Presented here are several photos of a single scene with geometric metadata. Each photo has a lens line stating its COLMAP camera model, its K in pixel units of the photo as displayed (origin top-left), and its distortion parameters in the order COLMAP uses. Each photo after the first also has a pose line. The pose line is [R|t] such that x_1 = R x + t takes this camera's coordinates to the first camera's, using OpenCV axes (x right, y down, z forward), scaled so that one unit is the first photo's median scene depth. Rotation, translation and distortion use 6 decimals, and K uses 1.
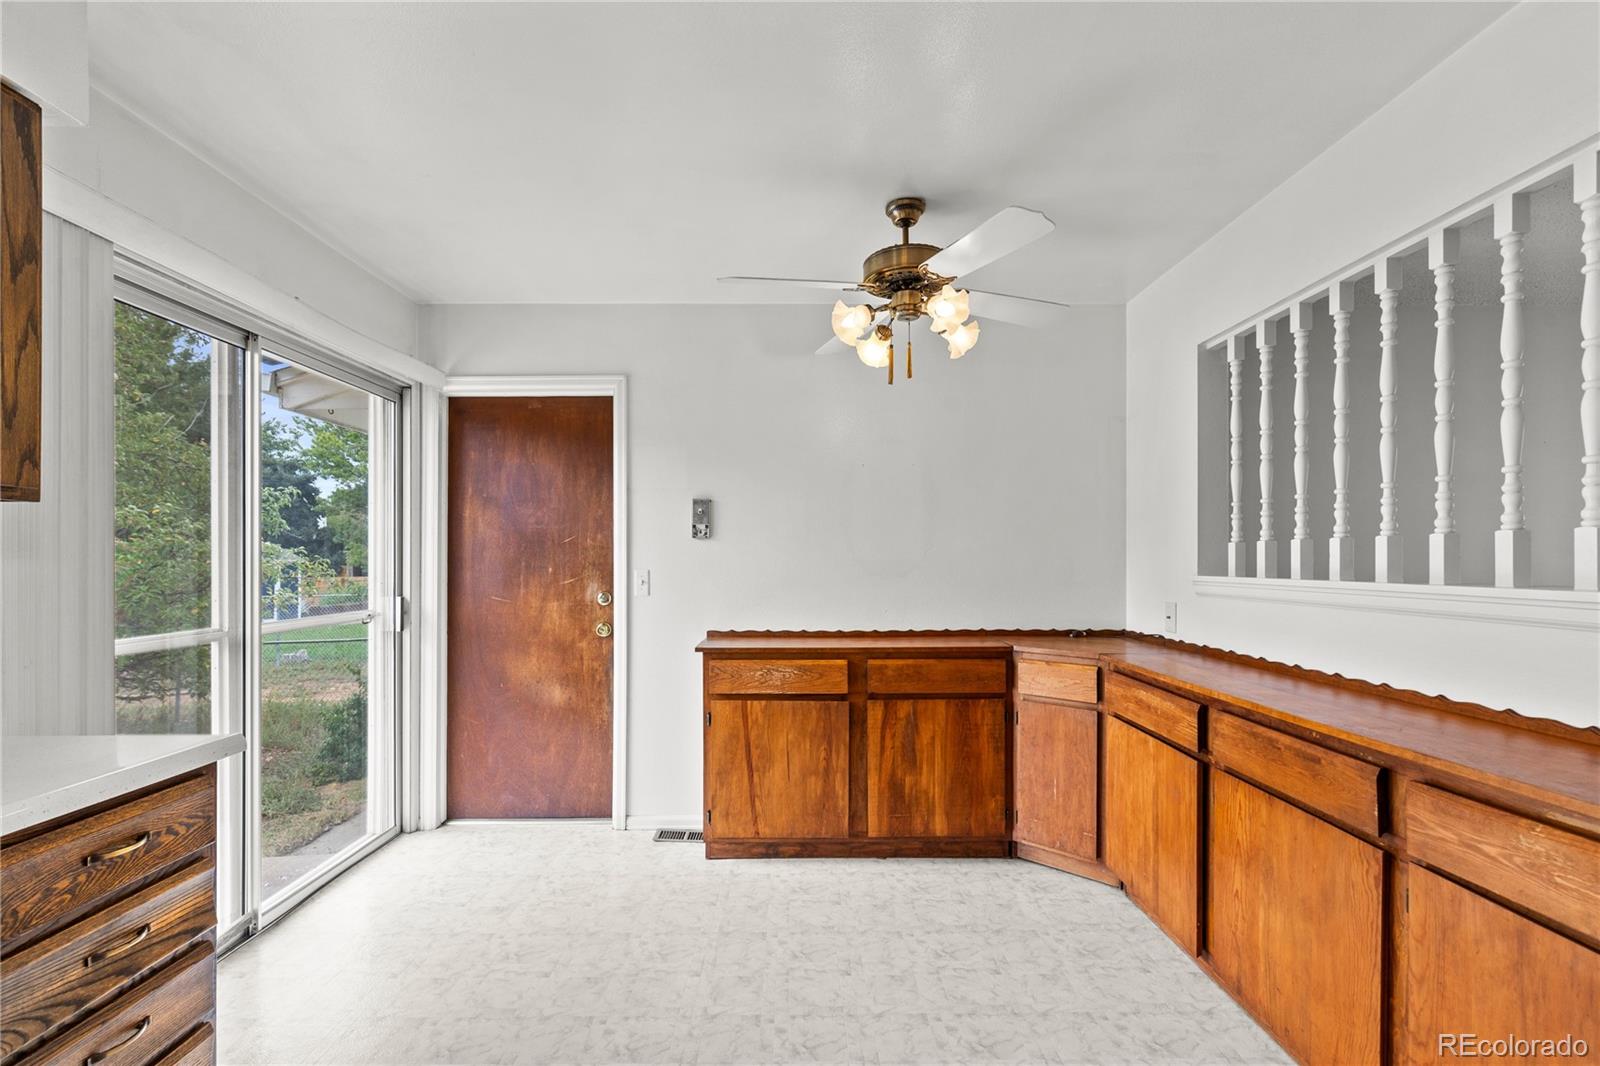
lens RADIAL K [[733.6, 0, 801.6], [0, 733.6, 562.8], [0, 0, 1]] dist [0.002288, -0.000473]
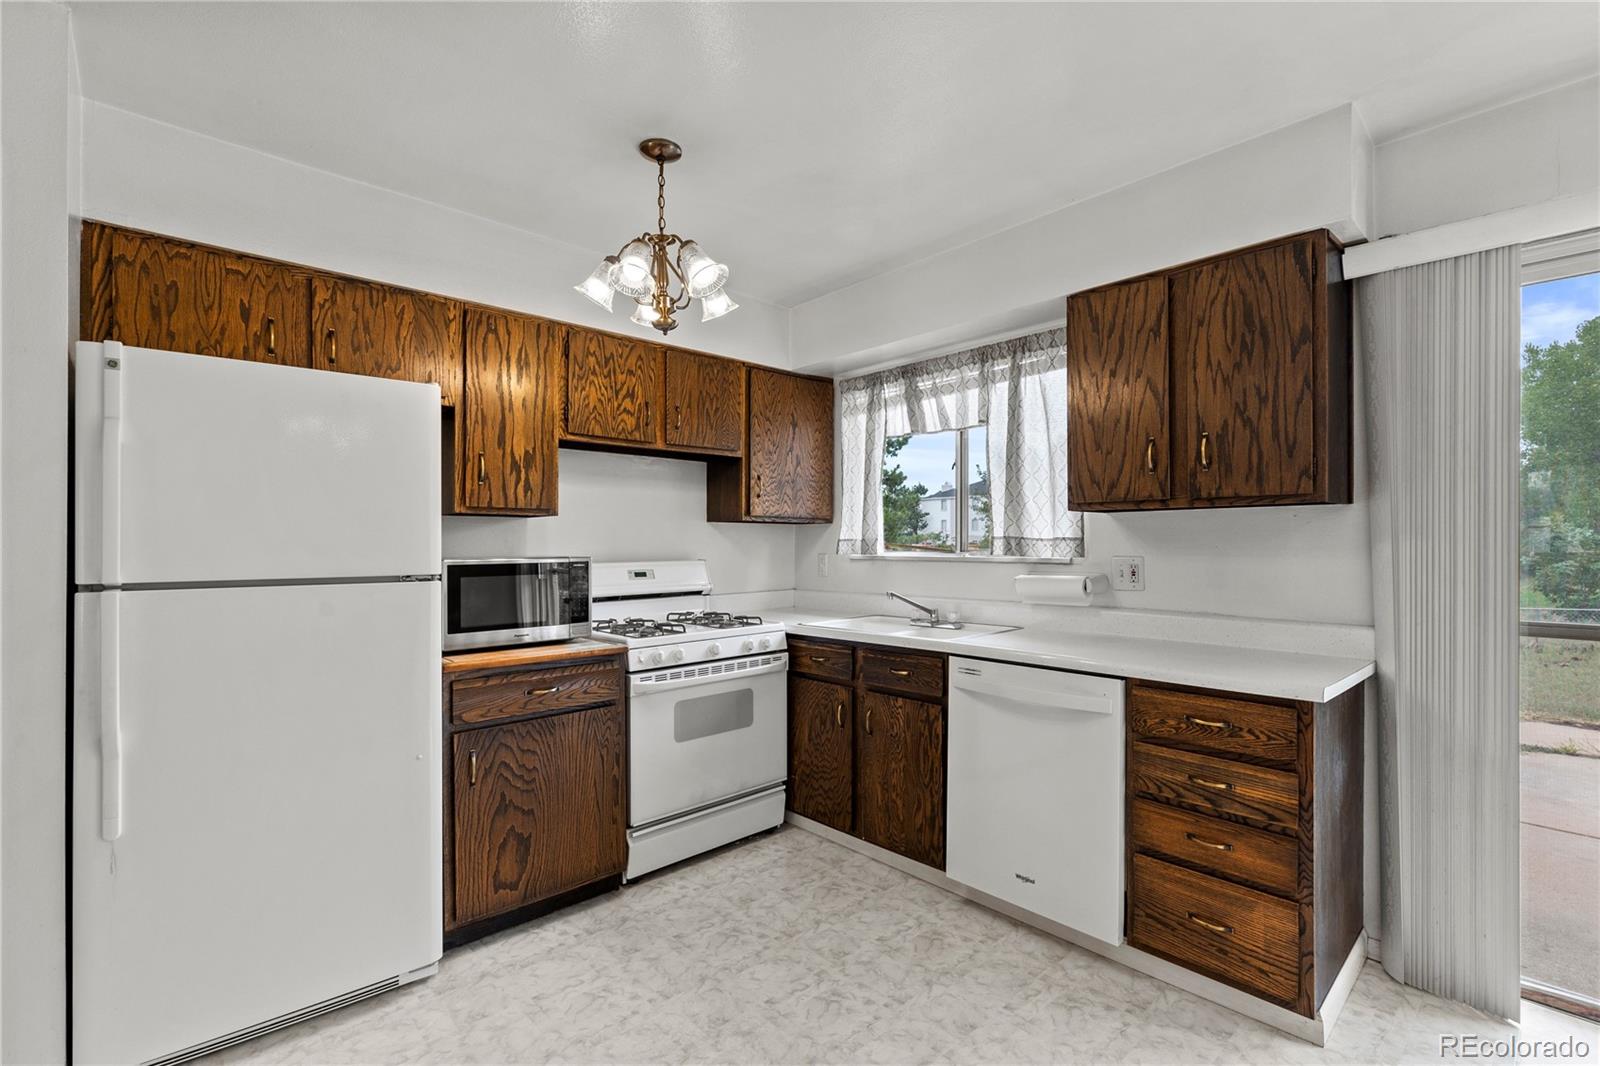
lens RADIAL K [[723.8, 0, 799.1], [0, 723.8, 541.9], [0, 0, 1]] dist [0.000982, -0.000238]
pose [[-0.746178, 0.002284, -0.665742, 0.319929], [0.000844, 0.999997, 0.002484, -0.003514], [0.665746, 0.001292, -0.746178, 0.643243]]
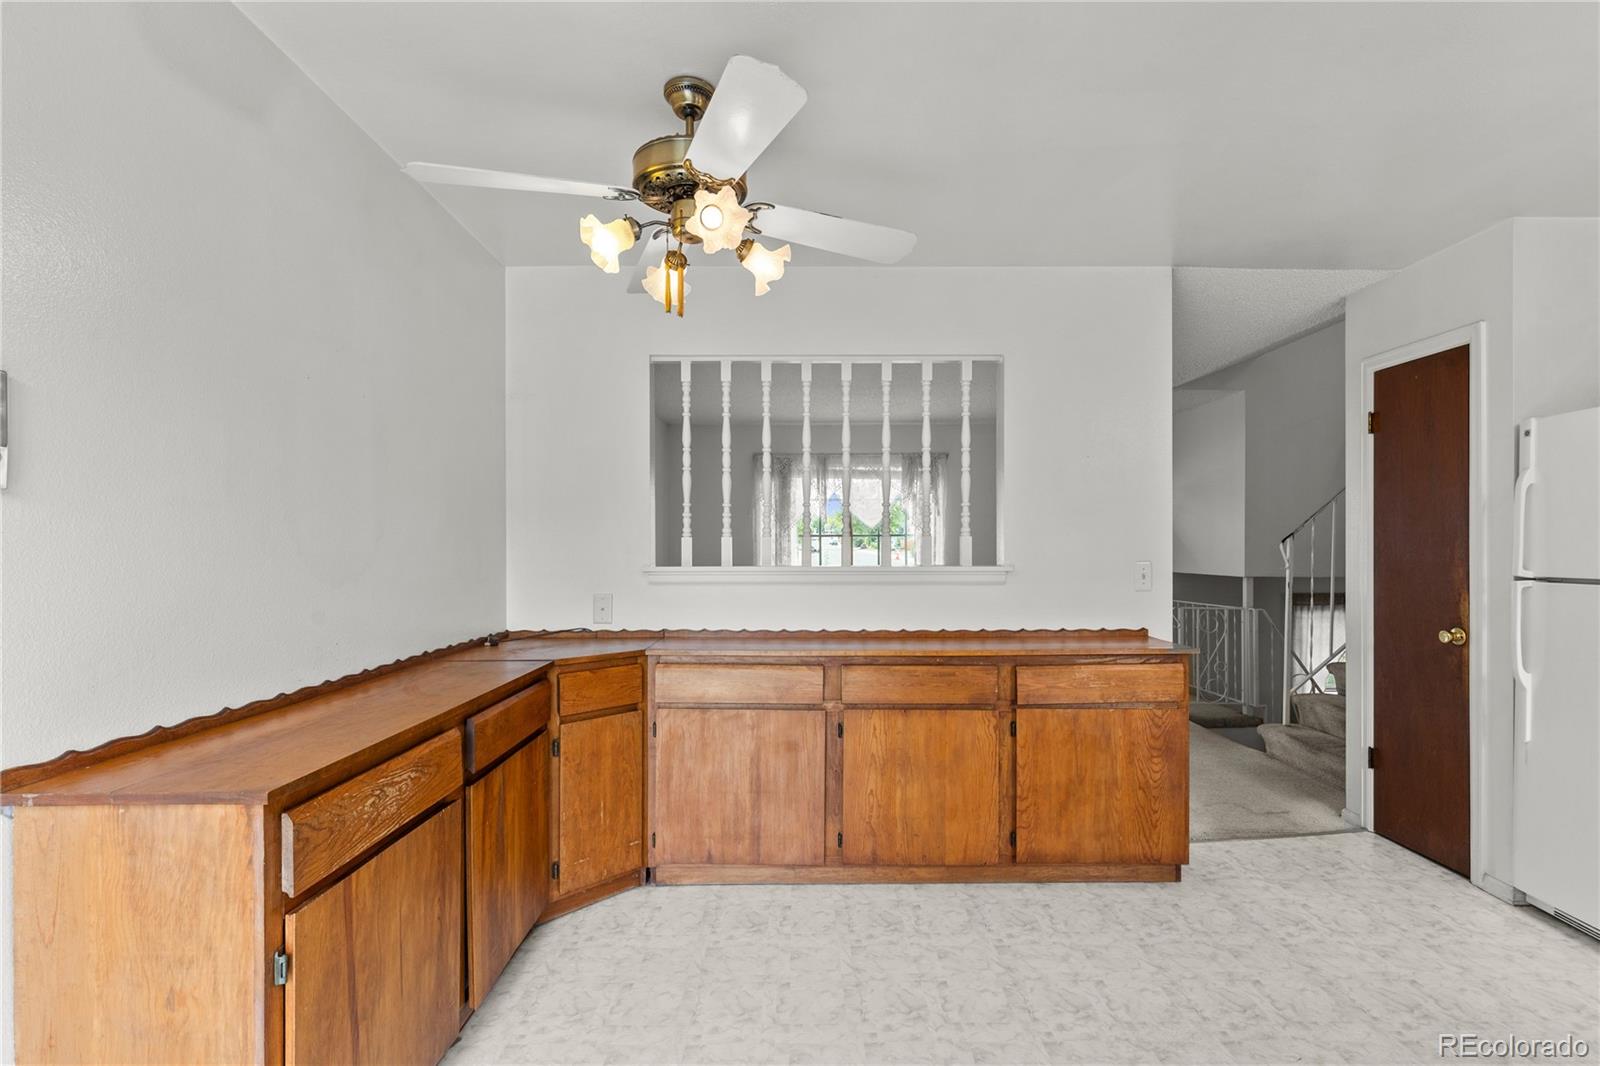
lens RADIAL K [[725.2, 0, 799.2], [0, 725.2, 551.7], [0, 0, 1]] dist [-0.000164, -0.000800]
pose [[0.010612, -0.001366, 0.999943, -0.505904], [0.005141, 0.999986, 0.001312, -0.004959], [-0.999930, 0.005127, 0.010619, 0.725280]]
